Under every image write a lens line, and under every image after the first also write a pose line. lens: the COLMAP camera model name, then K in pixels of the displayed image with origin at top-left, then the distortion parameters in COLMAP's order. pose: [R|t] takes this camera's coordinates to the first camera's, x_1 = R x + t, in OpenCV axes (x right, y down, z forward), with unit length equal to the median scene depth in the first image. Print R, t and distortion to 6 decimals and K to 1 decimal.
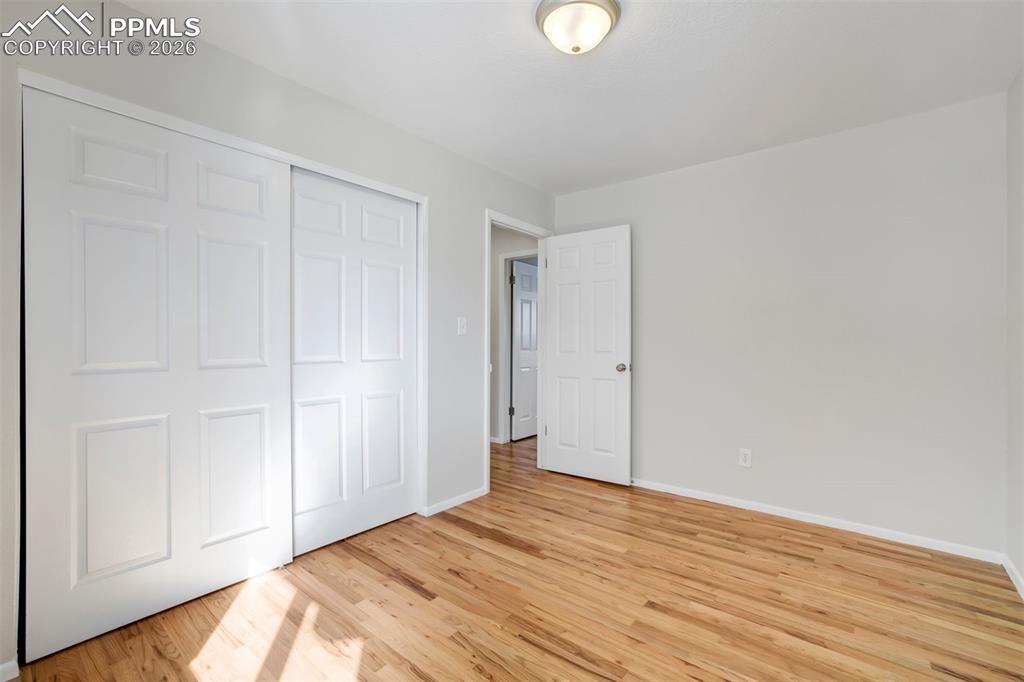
lens RADIAL K [[447.7, 0, 515.6], [0, 447.7, 341.1], [0, 0, 1]] dist [-0.024485, 0.016400]
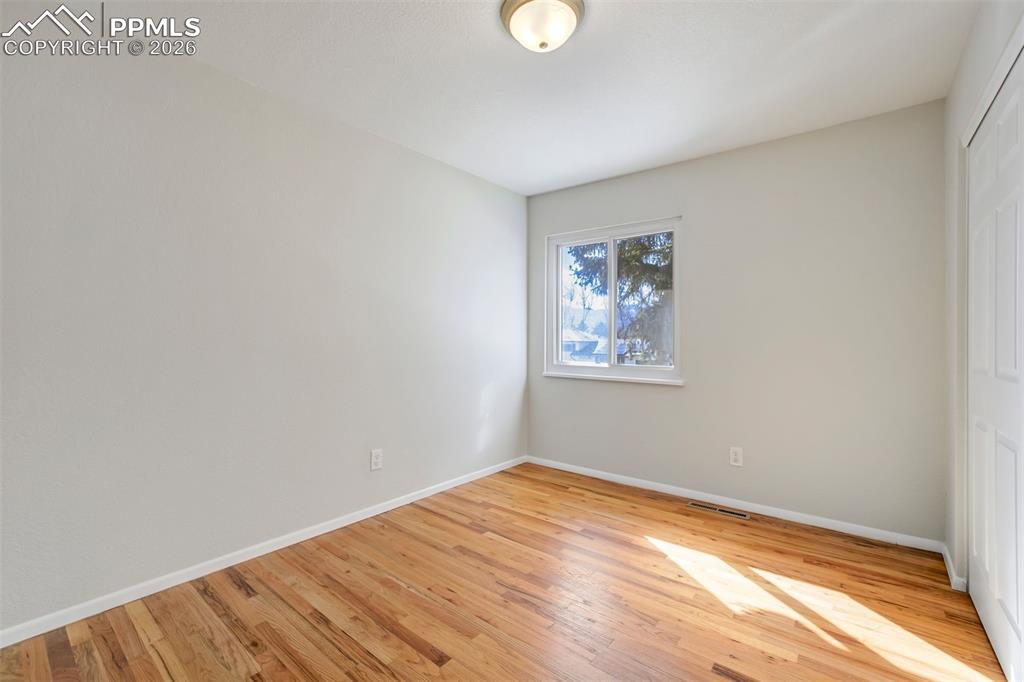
lens RADIAL K [[447.7, 0, 515.6], [0, 447.7, 341.1], [0, 0, 1]] dist [-0.024485, 0.016400]
pose [[-0.999908, -0.011616, -0.006989, 0.156190], [-0.011651, 0.999919, 0.005060, 0.005699], [0.006929, 0.005141, -0.999963, 1.544647]]
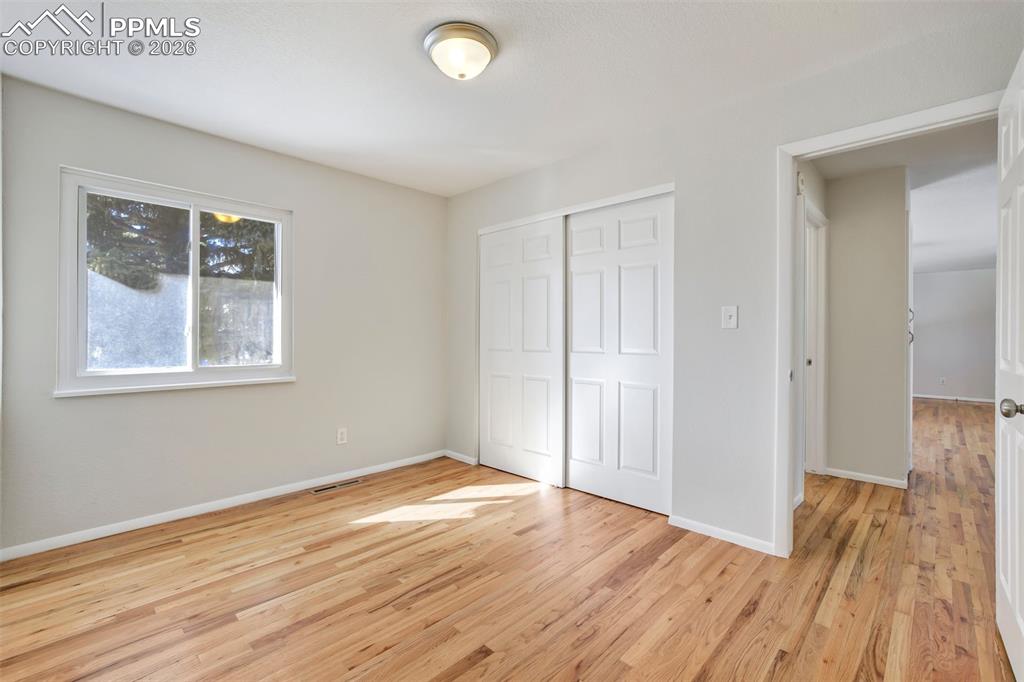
lens RADIAL K [[447.7, 0, 515.6], [0, 447.7, 341.1], [0, 0, 1]] dist [-0.024485, 0.016400]
pose [[-0.080832, 0.005803, -0.996711, 0.959952], [-0.003939, 0.999973, 0.006142, 0.008174], [0.996720, 0.004423, -0.080807, 0.958447]]
